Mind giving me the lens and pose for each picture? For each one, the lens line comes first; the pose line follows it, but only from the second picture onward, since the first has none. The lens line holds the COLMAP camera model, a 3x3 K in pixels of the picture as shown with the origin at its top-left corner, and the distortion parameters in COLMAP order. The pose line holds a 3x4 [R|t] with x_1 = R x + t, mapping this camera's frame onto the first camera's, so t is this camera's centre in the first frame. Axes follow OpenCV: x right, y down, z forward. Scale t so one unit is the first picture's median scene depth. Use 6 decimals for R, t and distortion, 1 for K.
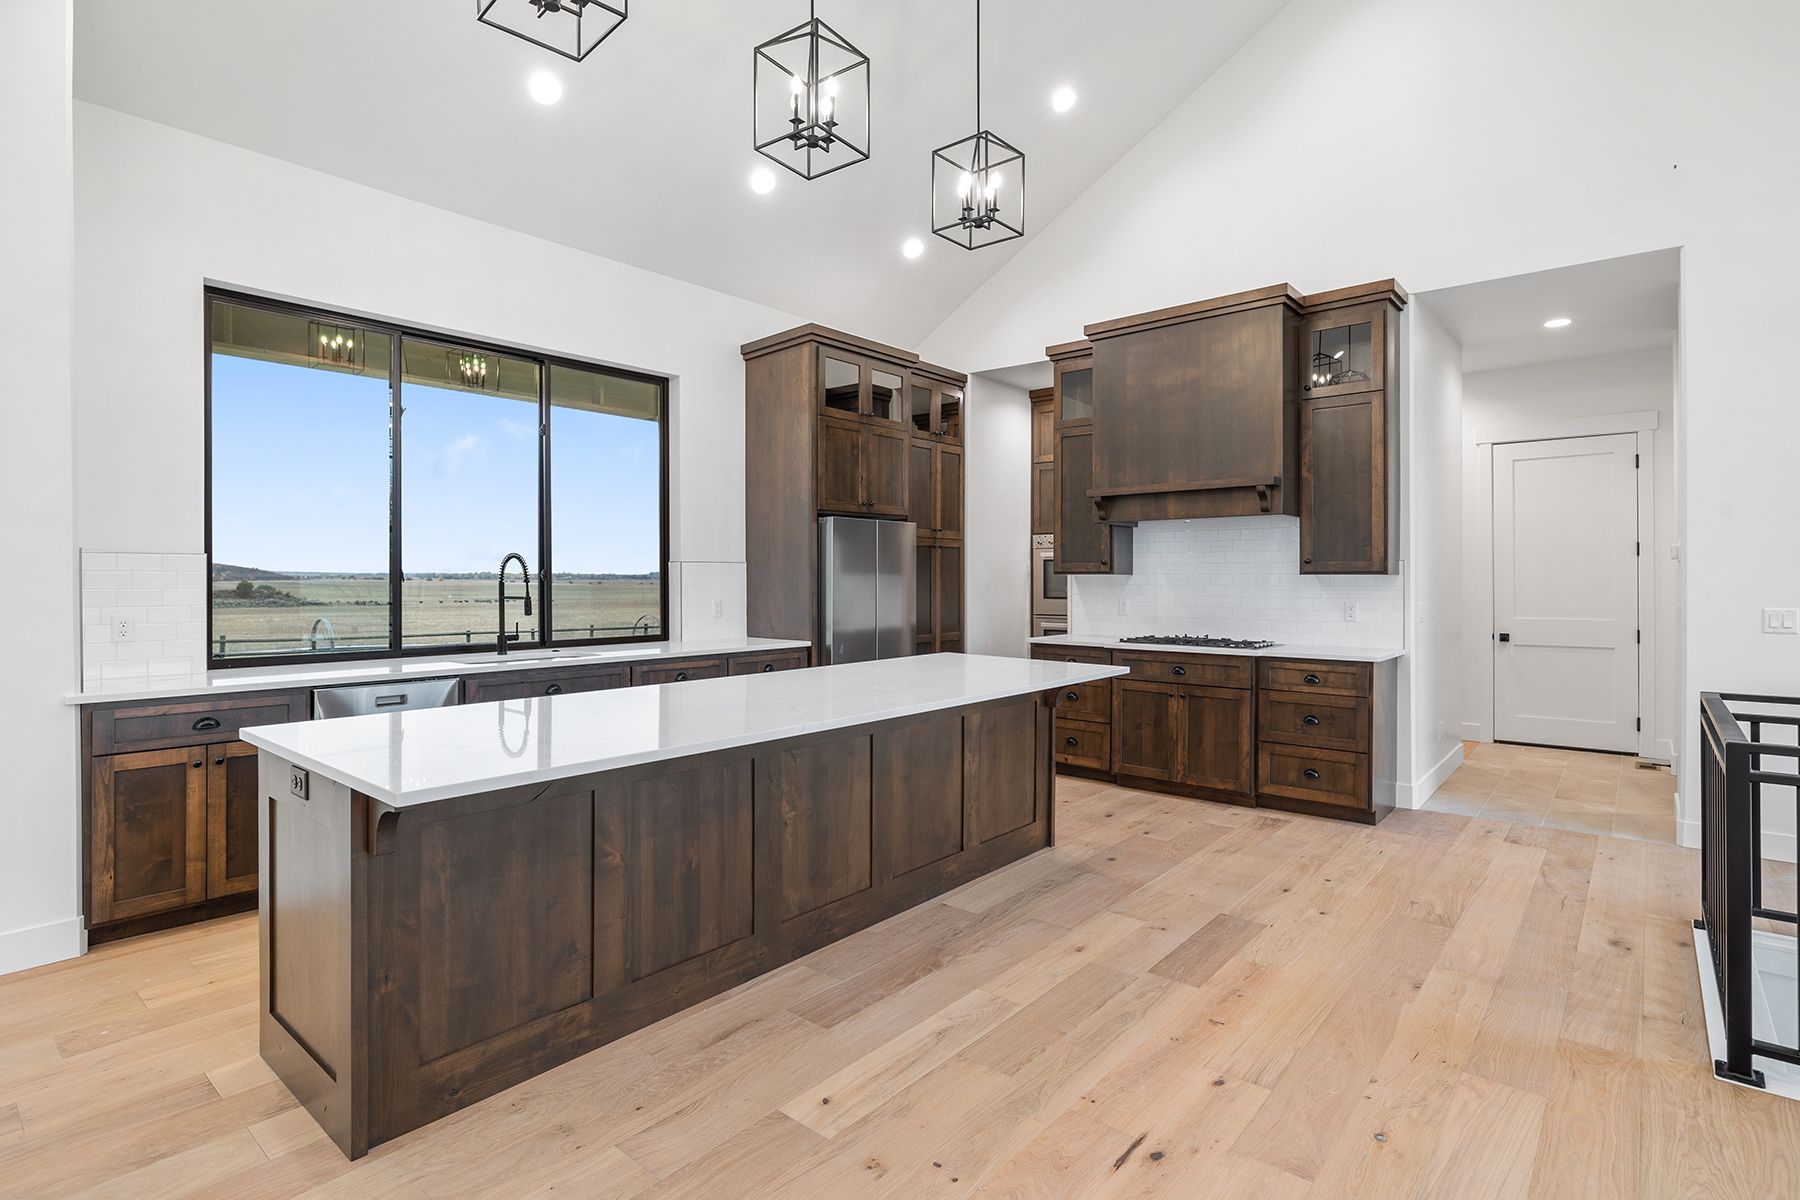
lens RADIAL K [[901.3, 0, 893.9], [0, 901.3, 586.2], [0, 0, 1]] dist [-0.004152, -0.001199]
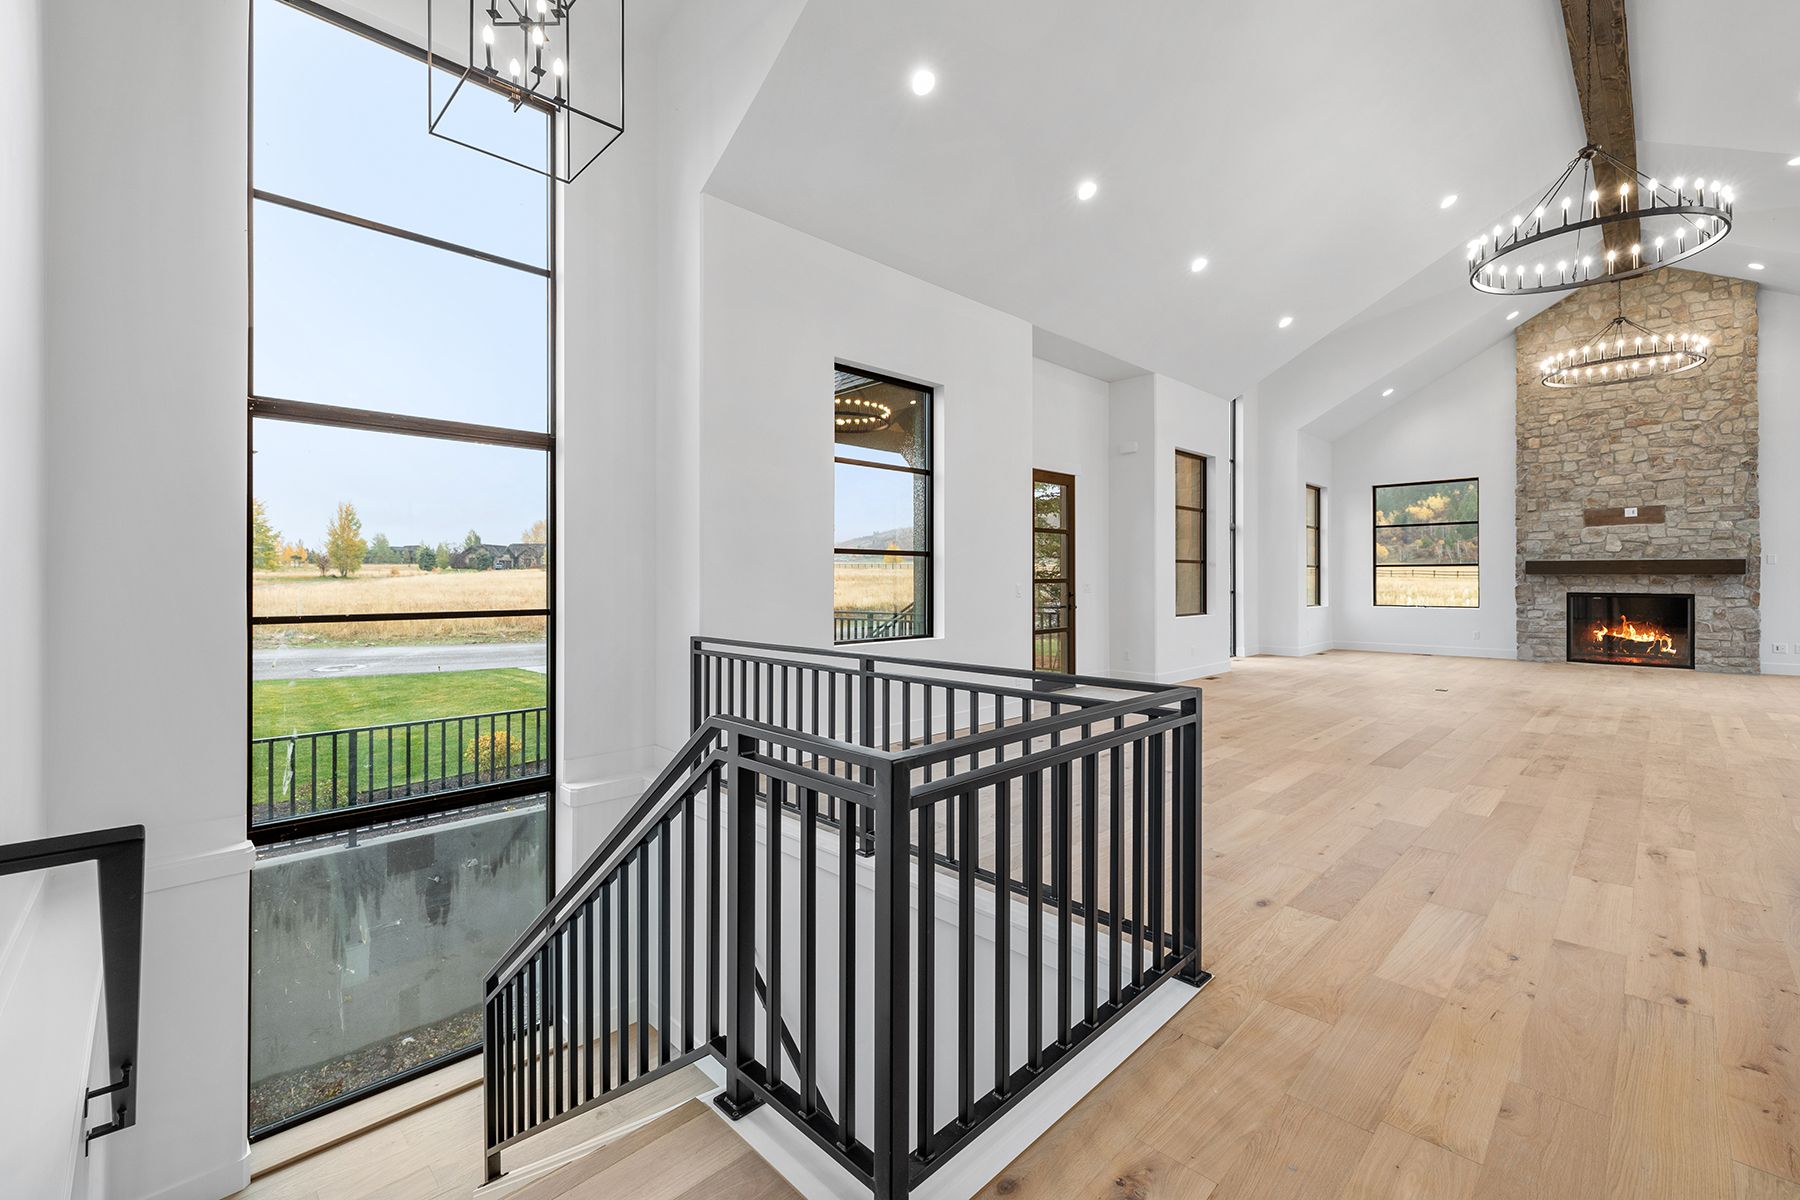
lens RADIAL K [[760.9, 0, 905.4], [0, 760.9, 575.5], [0, 0, 1]] dist [0.001594, 0.000996]
pose [[-0.996703, 0.003603, 0.081053, 1.044604], [0.003907, 0.999986, 0.003598, 0.020641], [-0.081039, 0.003902, -0.996703, 1.703777]]
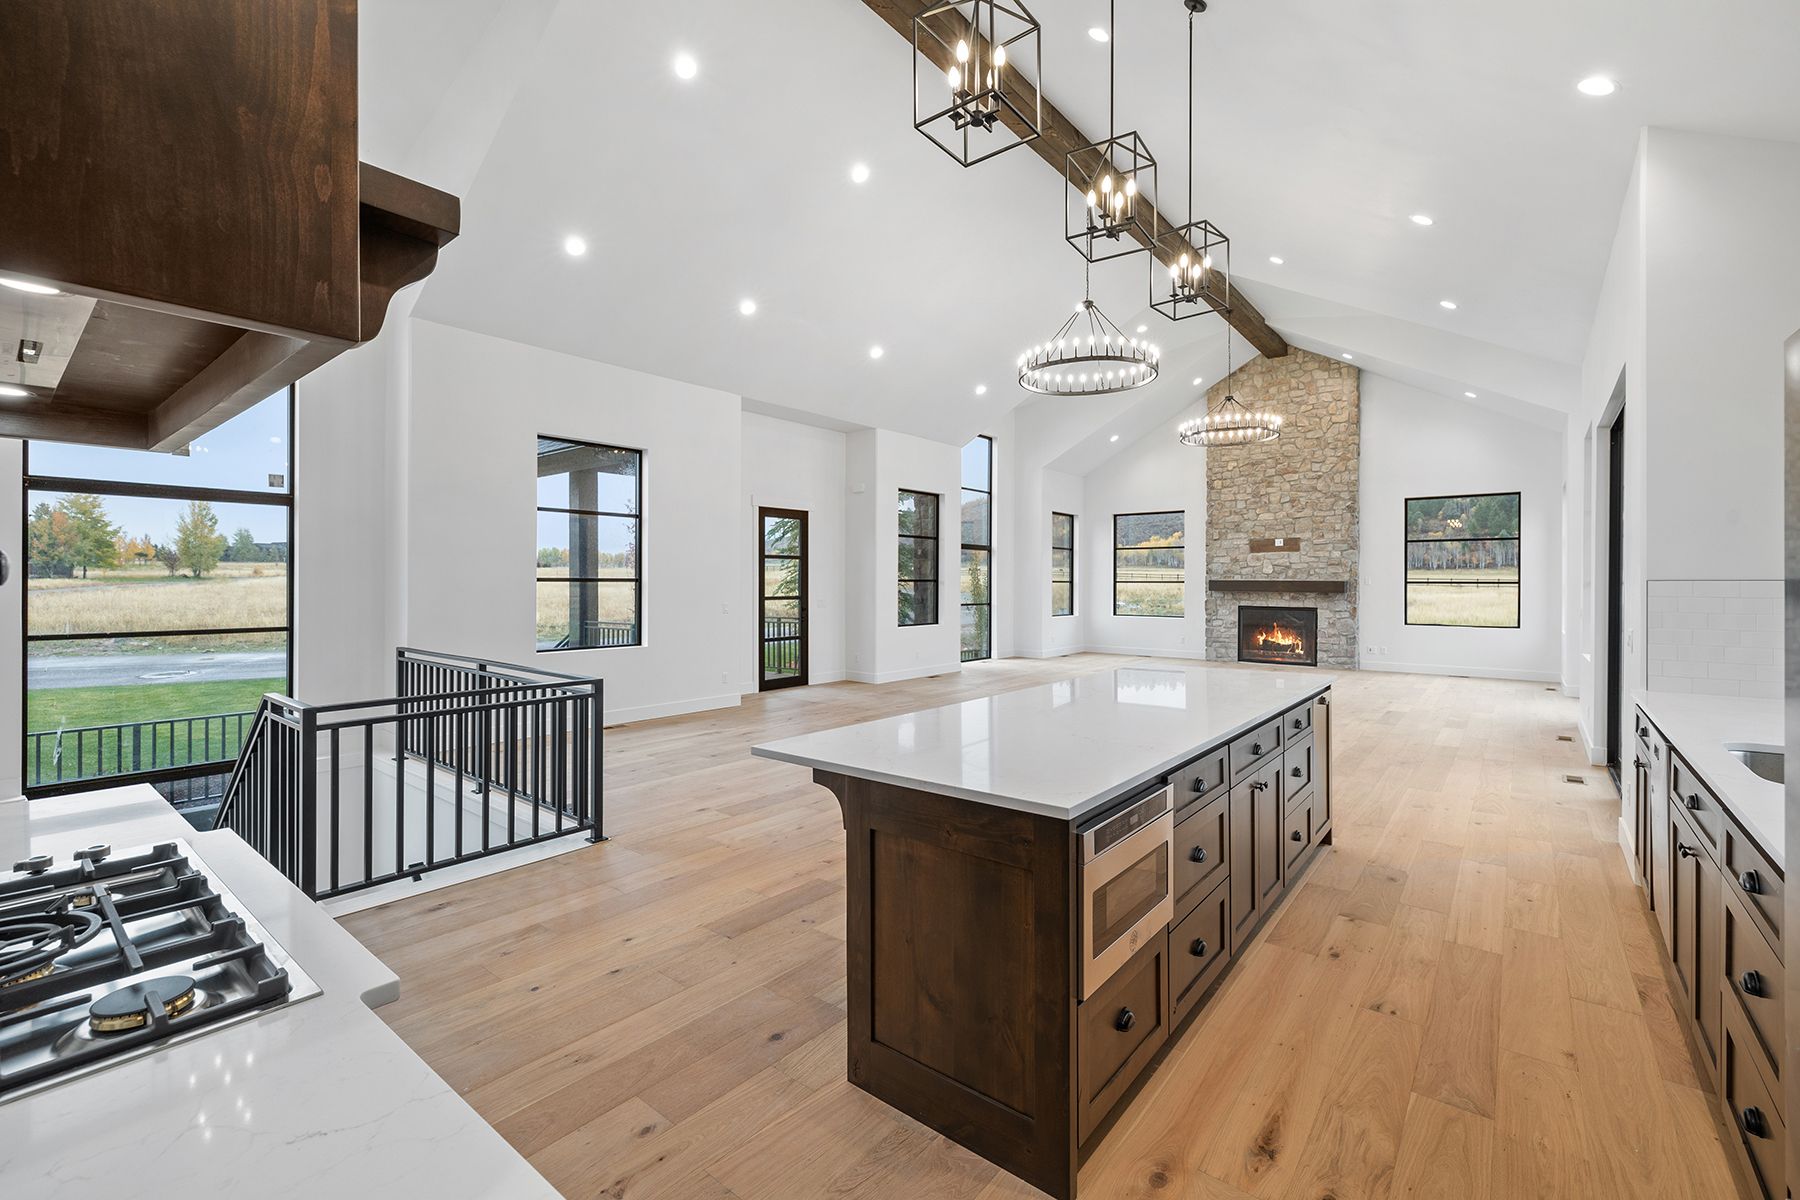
lens RADIAL K [[760.9, 0, 898.6], [0, 760.9, 583.0], [0, 0, 1]] dist [0.001594, 0.000996]
pose [[-0.999668, -0.001857, -0.025686, 0.250875], [-0.002117, 0.999947, 0.010090, -0.055685], [0.025666, 0.010141, -0.999619, 2.349999]]
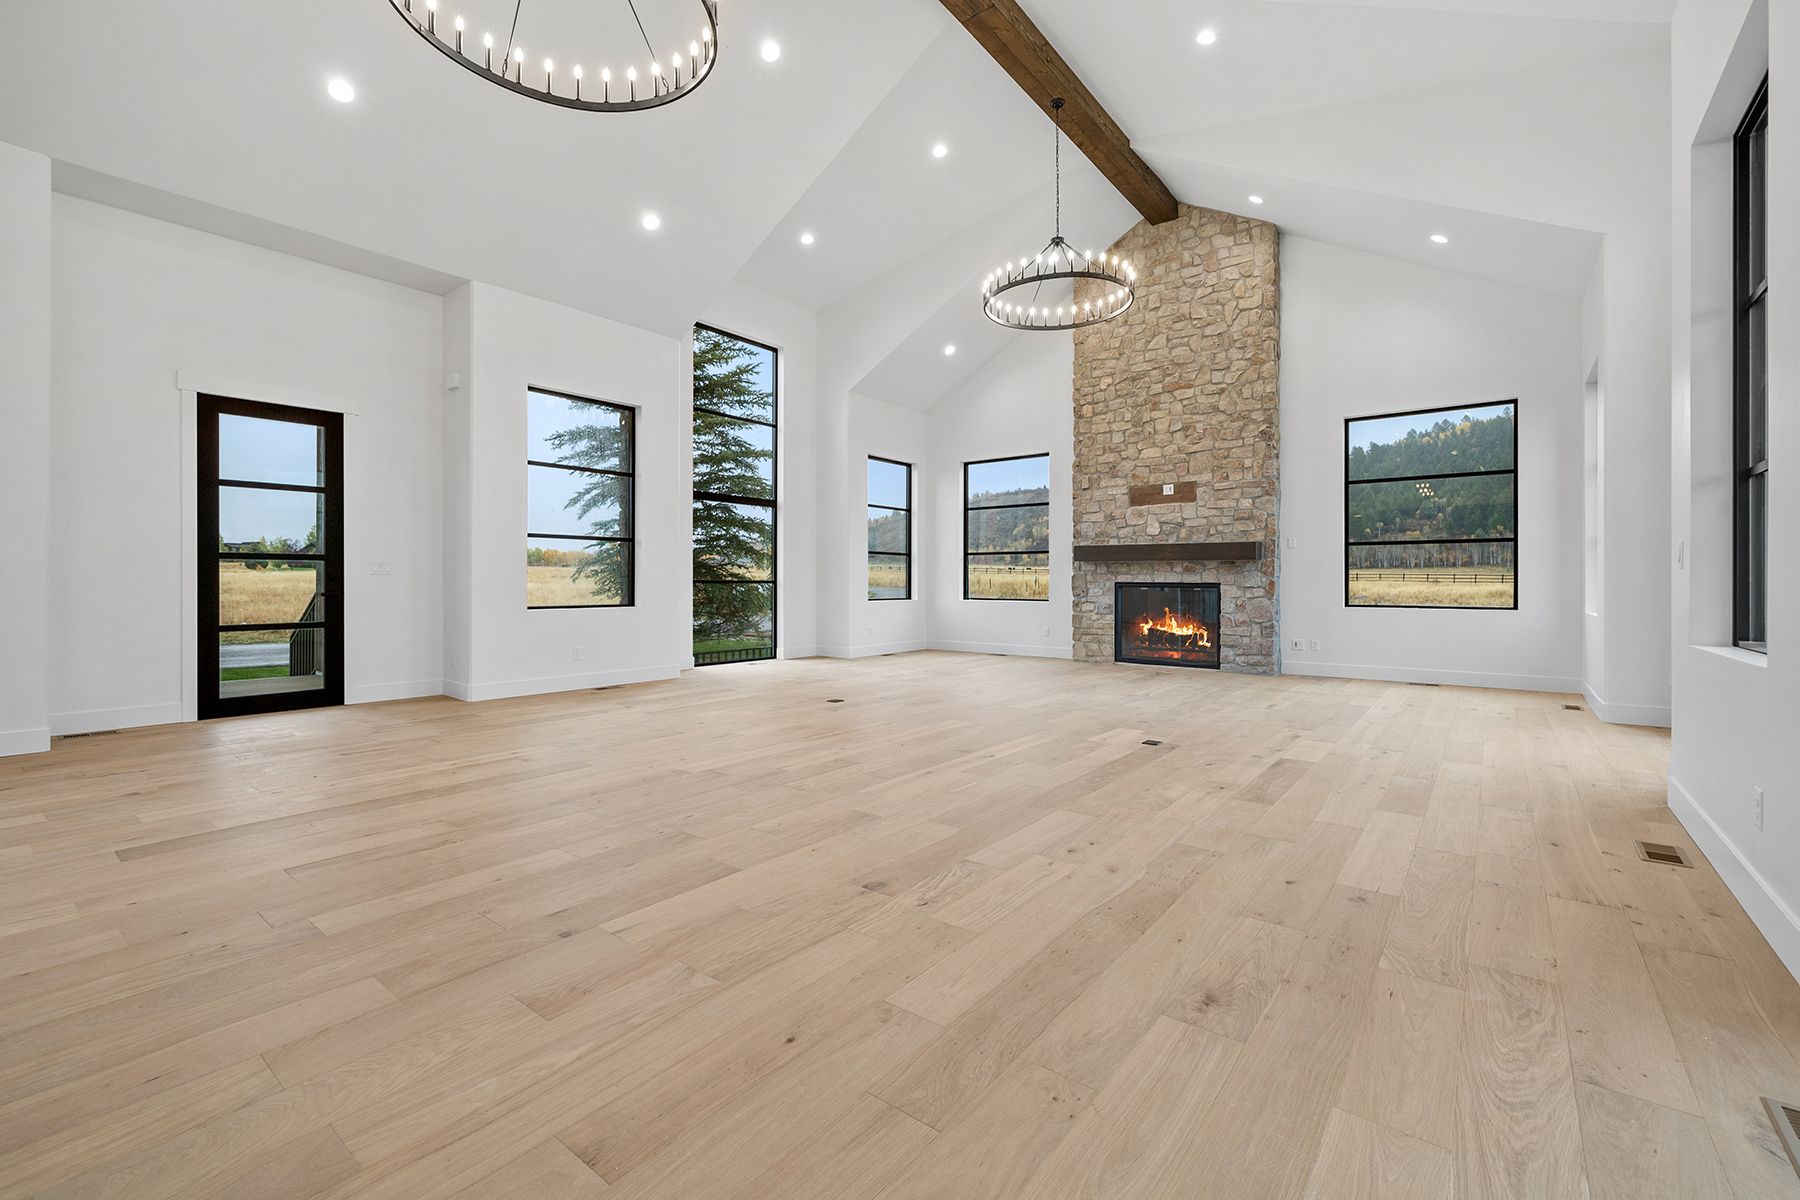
lens RADIAL K [[760.9, 0, 896.0], [0, 760.9, 578.1], [0, 0, 1]] dist [0.001594, 0.000996]
pose [[-0.999328, -0.000047, -0.036661, -0.973448], [-0.000175, 0.999994, 0.003497, 0.107622], [0.036660, 0.003501, -0.999322, 0.868591]]
